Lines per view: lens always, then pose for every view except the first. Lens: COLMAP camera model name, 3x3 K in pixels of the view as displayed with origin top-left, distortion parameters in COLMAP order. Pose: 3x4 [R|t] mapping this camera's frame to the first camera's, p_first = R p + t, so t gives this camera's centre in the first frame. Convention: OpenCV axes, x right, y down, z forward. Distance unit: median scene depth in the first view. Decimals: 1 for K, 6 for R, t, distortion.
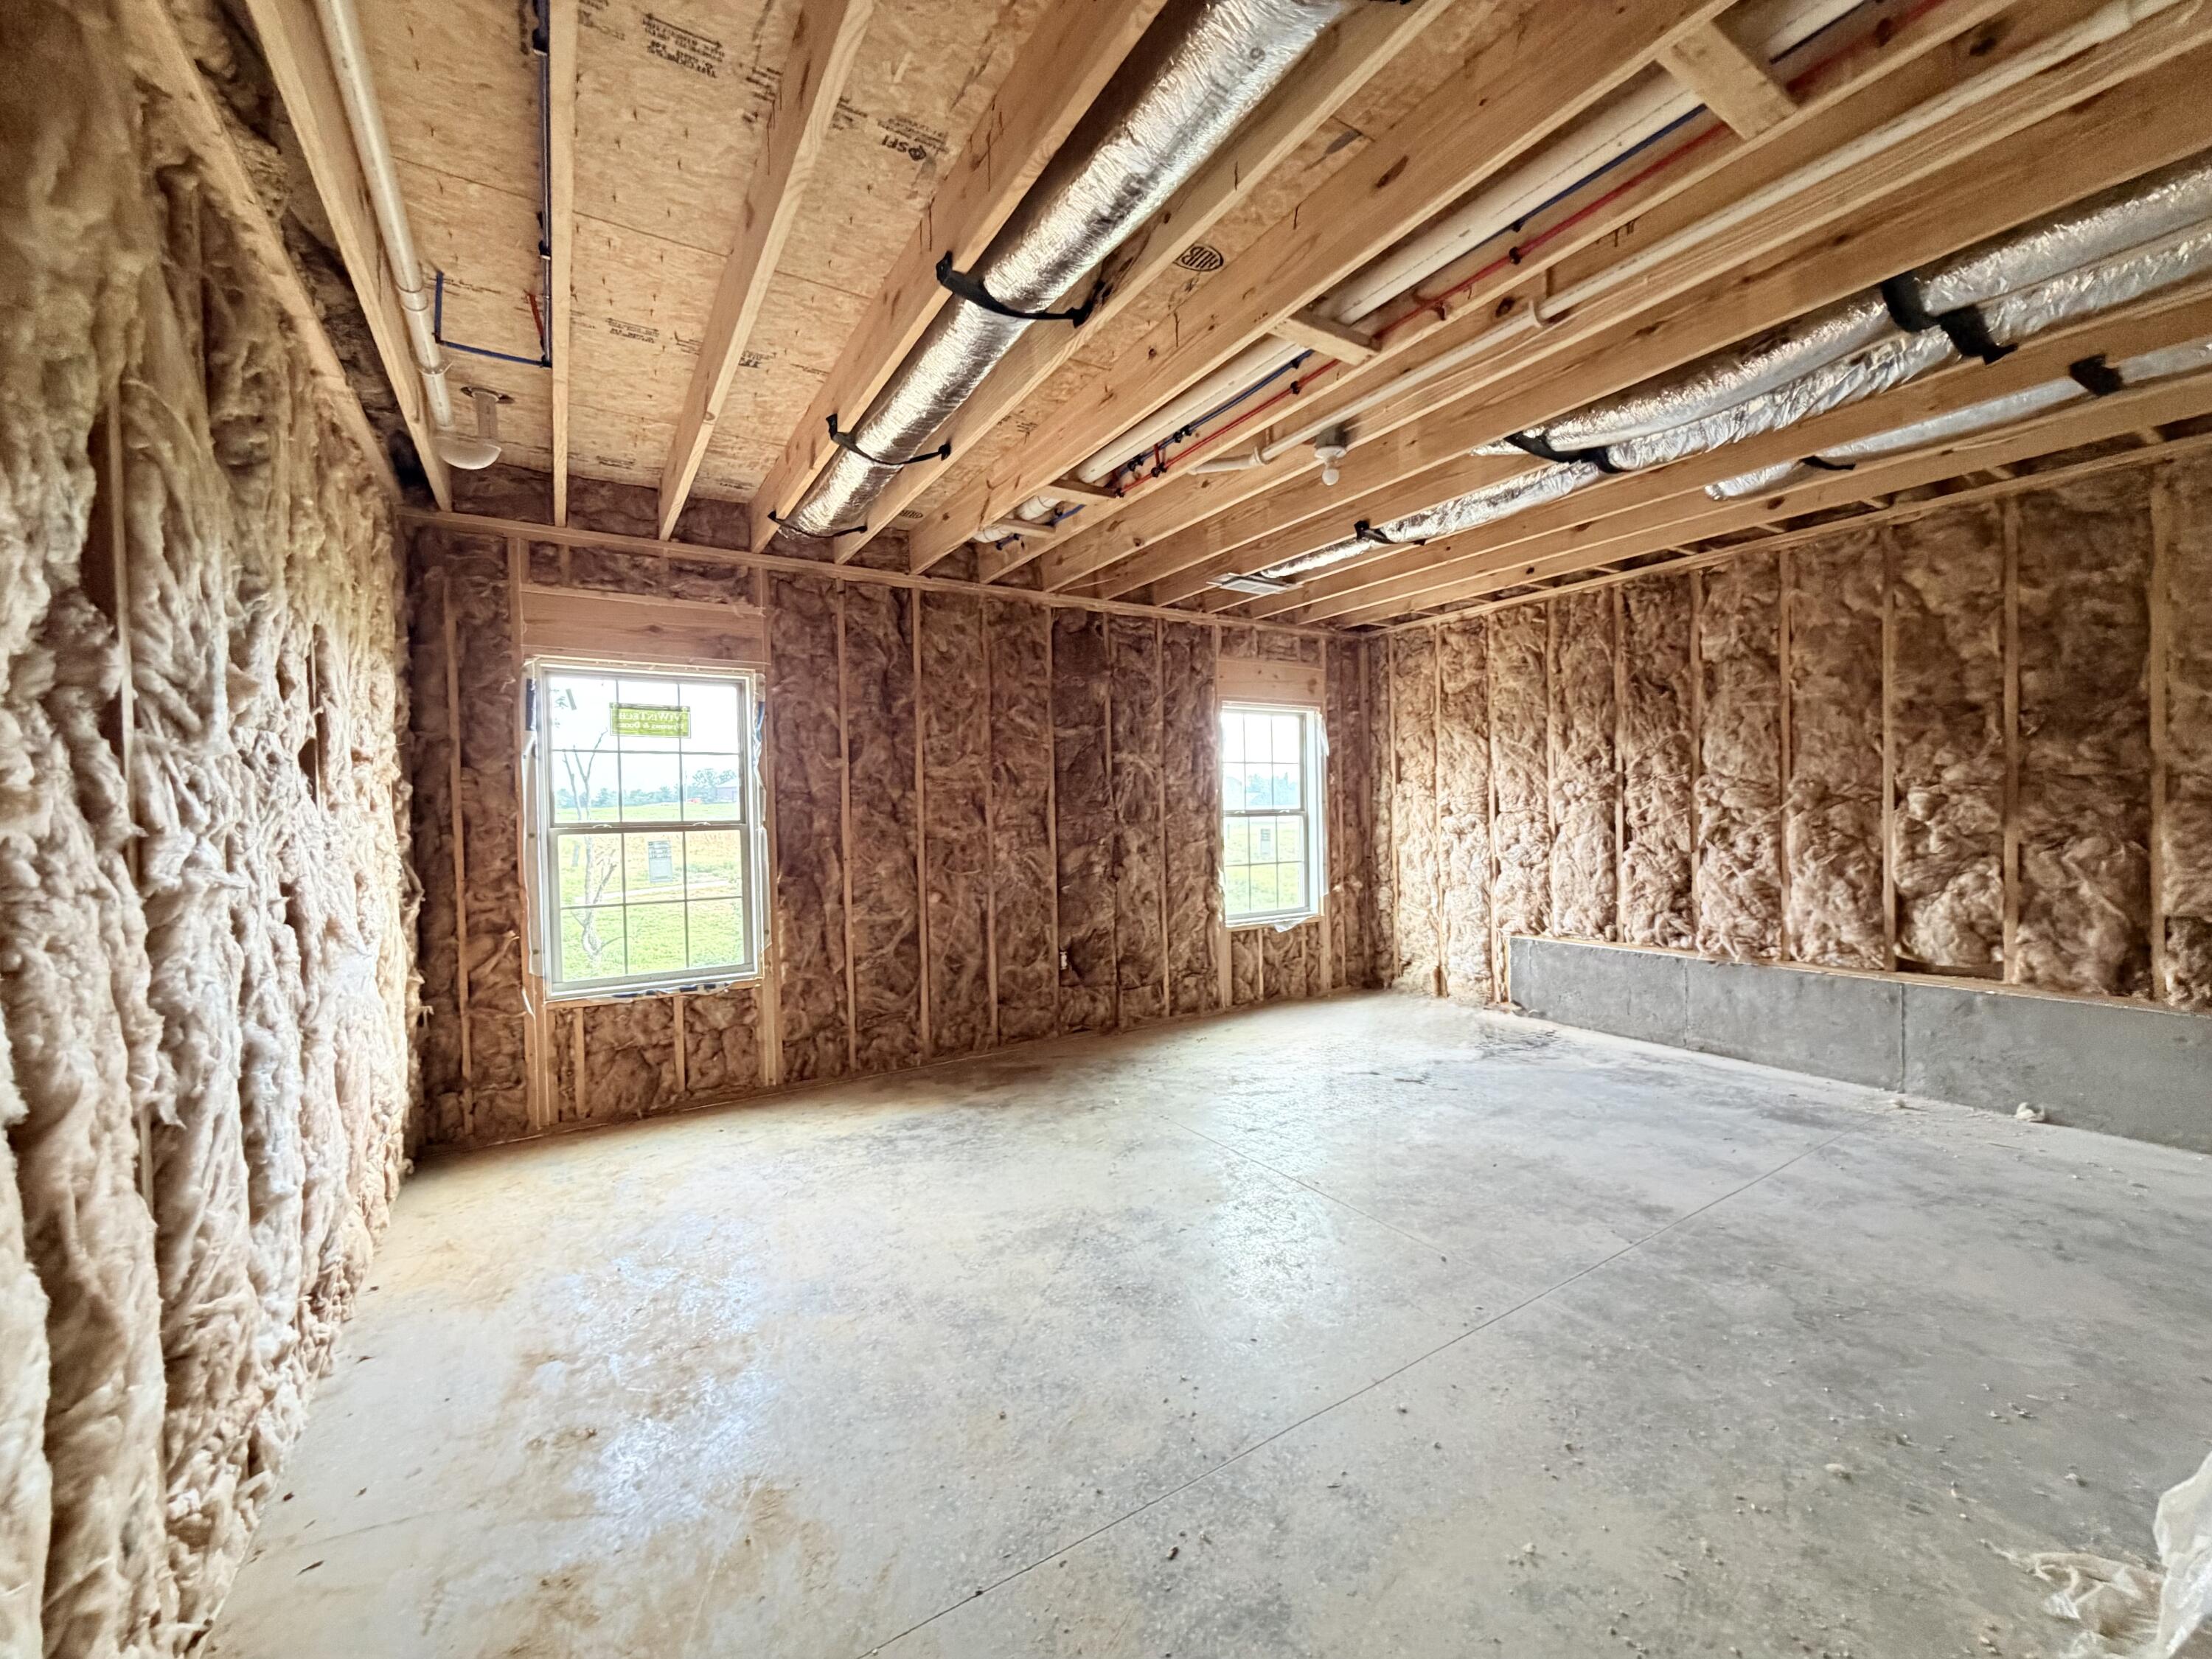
lens RADIAL K [[884.0, 0, 1121.3], [0, 884.0, 826.9], [0, 0, 1]] dist [0.002747, 0.000139]
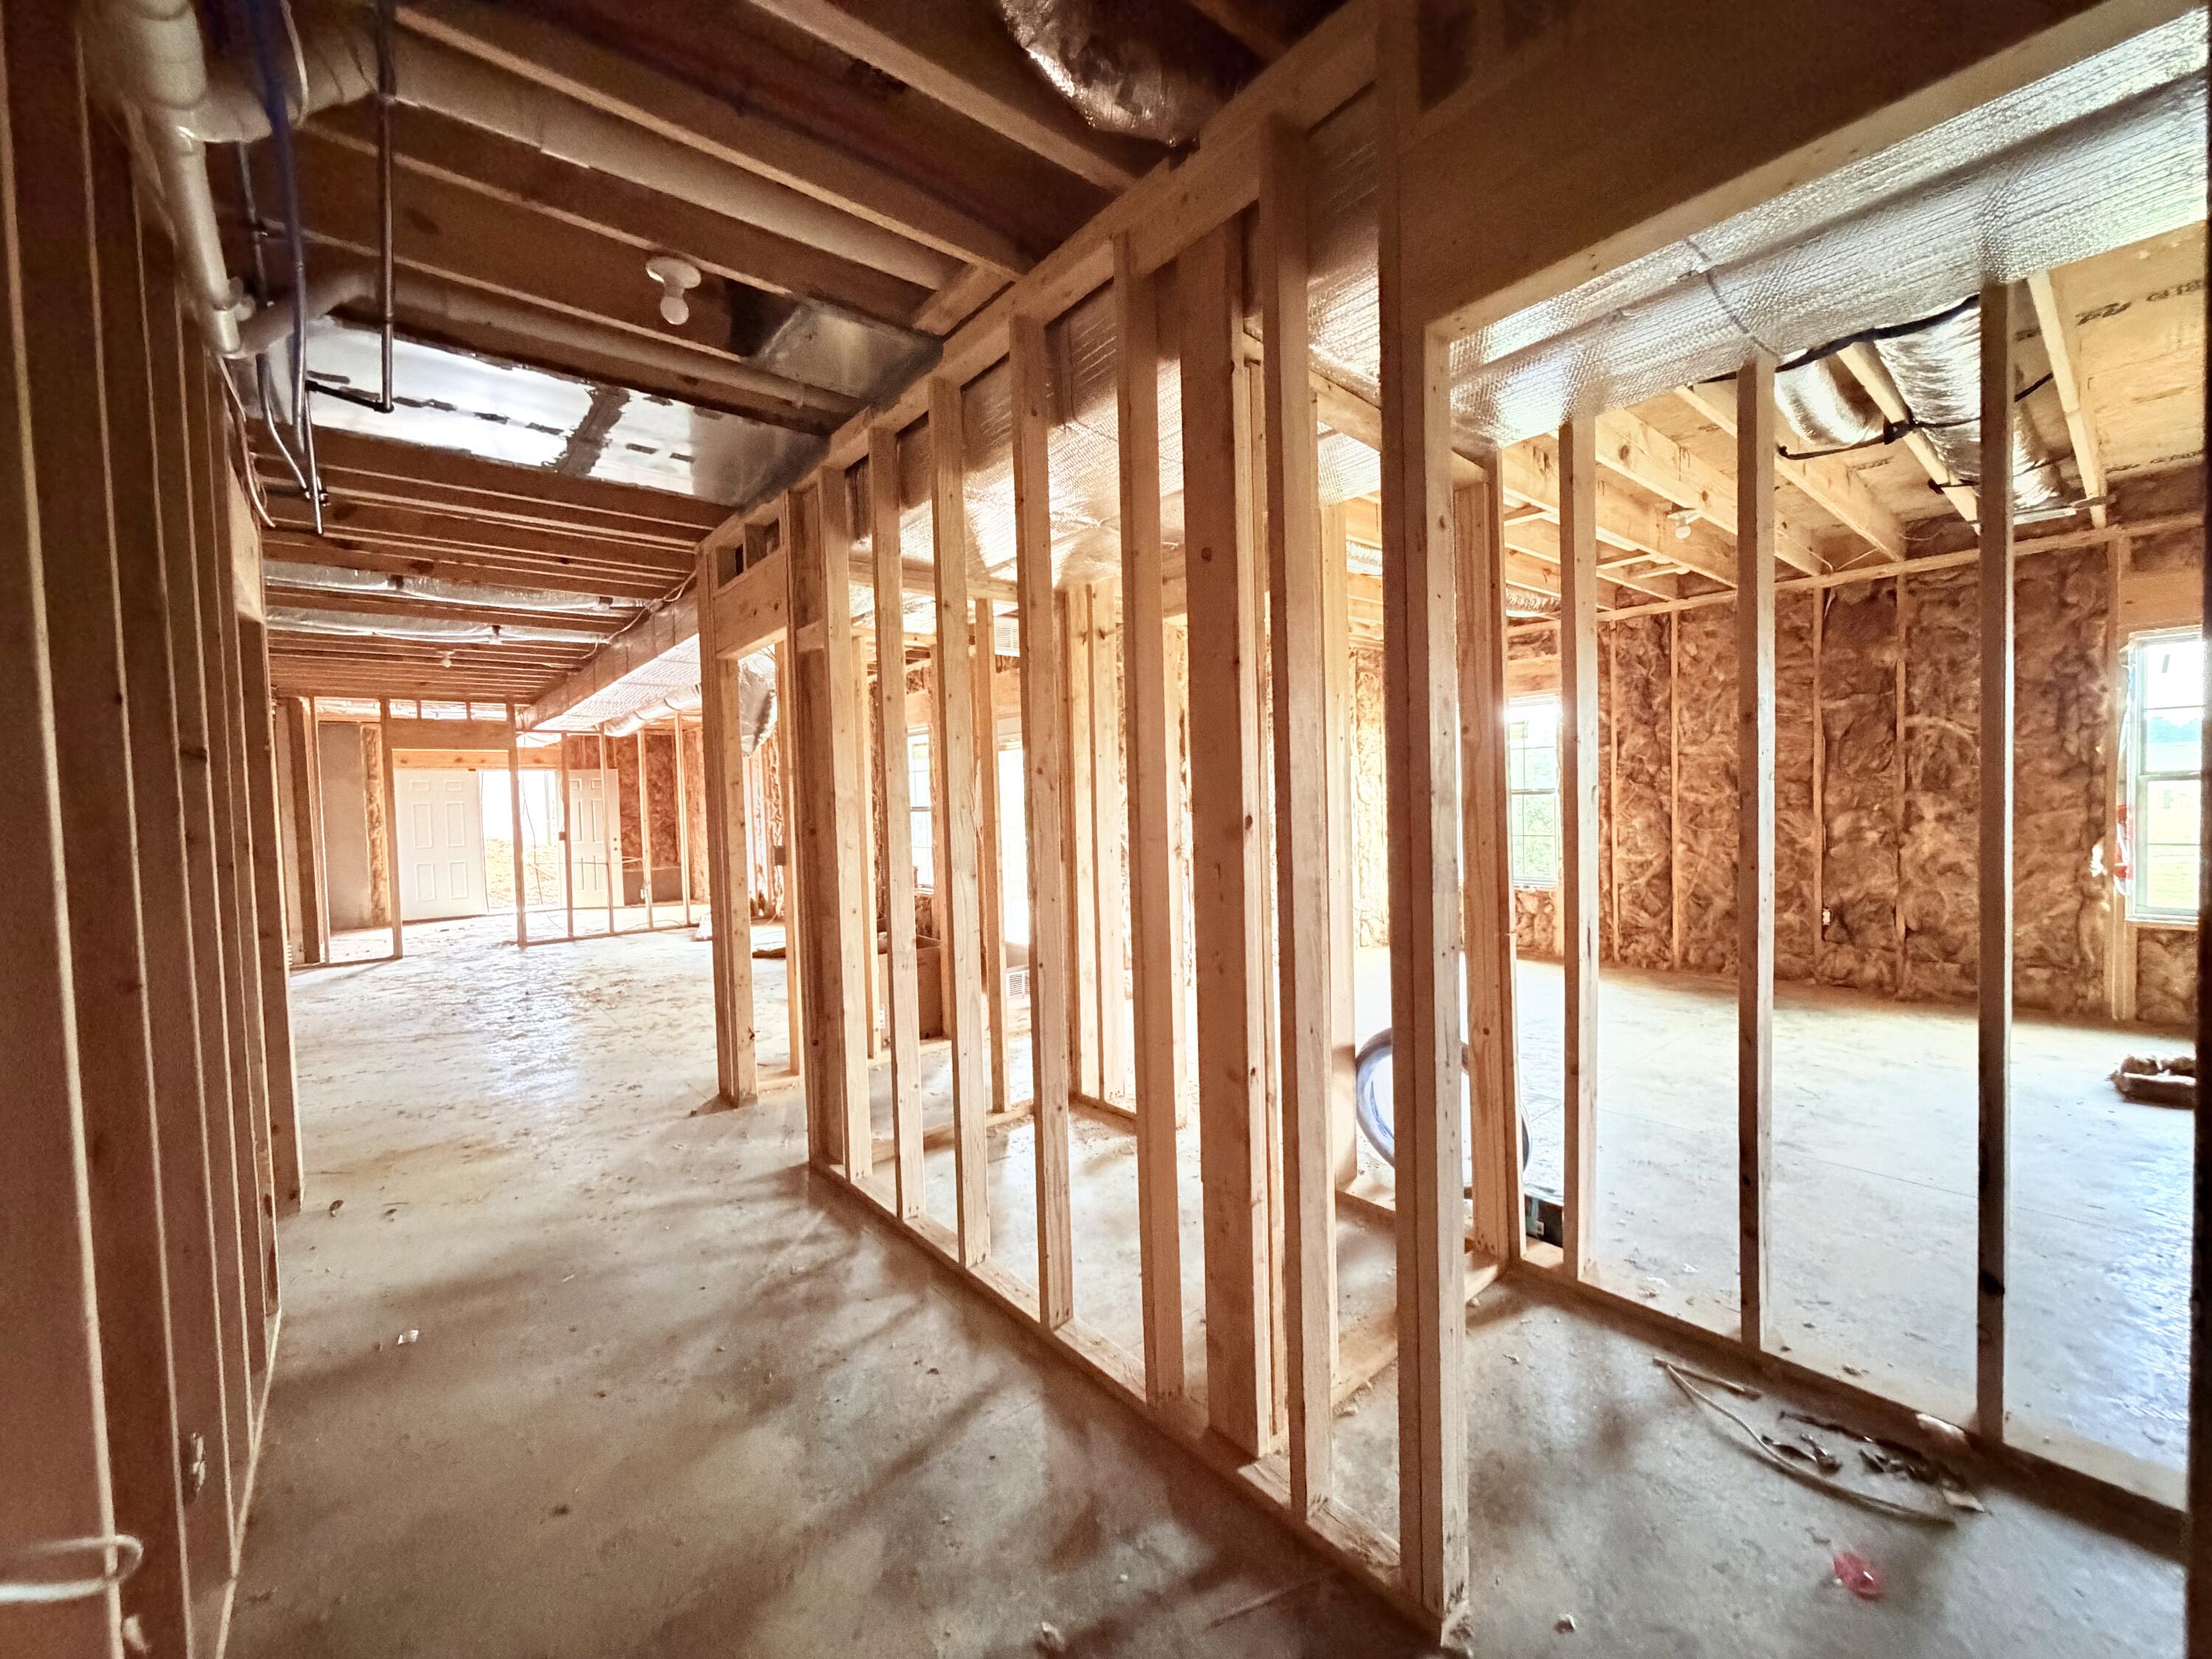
lens RADIAL K [[884.0, 0, 1097.2], [0, 884.0, 835.6], [0, 0, 1]] dist [0.002747, 0.000139]
pose [[0.118147, 0.061417, -0.991095, 0.962514], [0.014572, 0.997871, 0.063574, -0.032022], [0.992889, -0.021953, 0.117000, -0.009924]]
